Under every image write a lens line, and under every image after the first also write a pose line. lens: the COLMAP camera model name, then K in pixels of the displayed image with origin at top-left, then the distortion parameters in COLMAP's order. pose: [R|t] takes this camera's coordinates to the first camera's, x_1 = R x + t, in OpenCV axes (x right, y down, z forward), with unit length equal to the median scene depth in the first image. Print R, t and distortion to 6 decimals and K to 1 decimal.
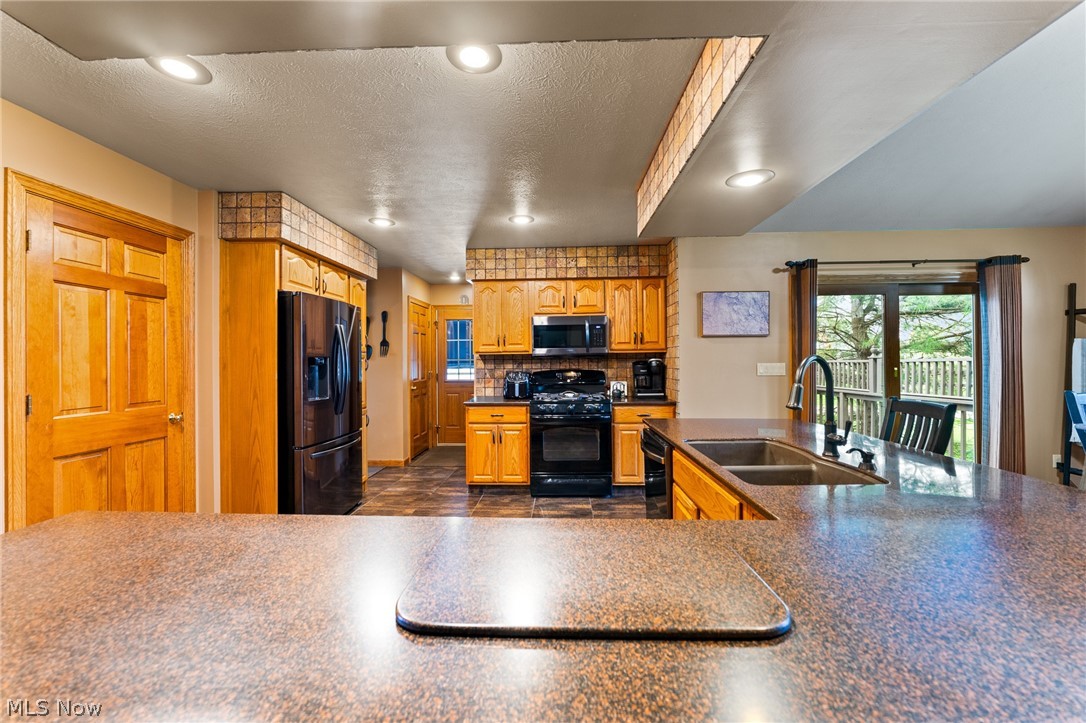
lens RADIAL K [[435.3, 0, 542.4], [0, 435.3, 361.8], [0, 0, 1]] dist [-0.001316, -0.000043]
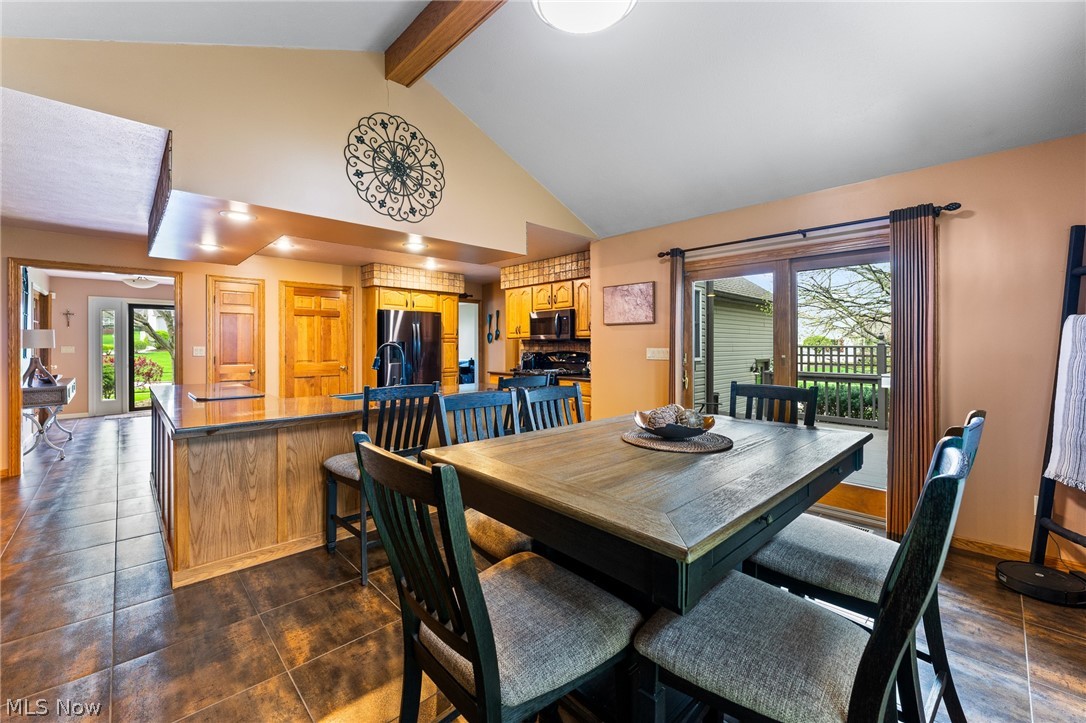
lens RADIAL K [[435.3, 0, 541.4], [0, 435.3, 350.4], [0, 0, 1]] dist [-0.001316, -0.000043]
pose [[0.724293, 0.016589, -0.689293, 1.090709], [-0.006965, 0.999836, 0.016744, -0.007695], [0.689457, -0.007327, 0.724289, 0.026312]]
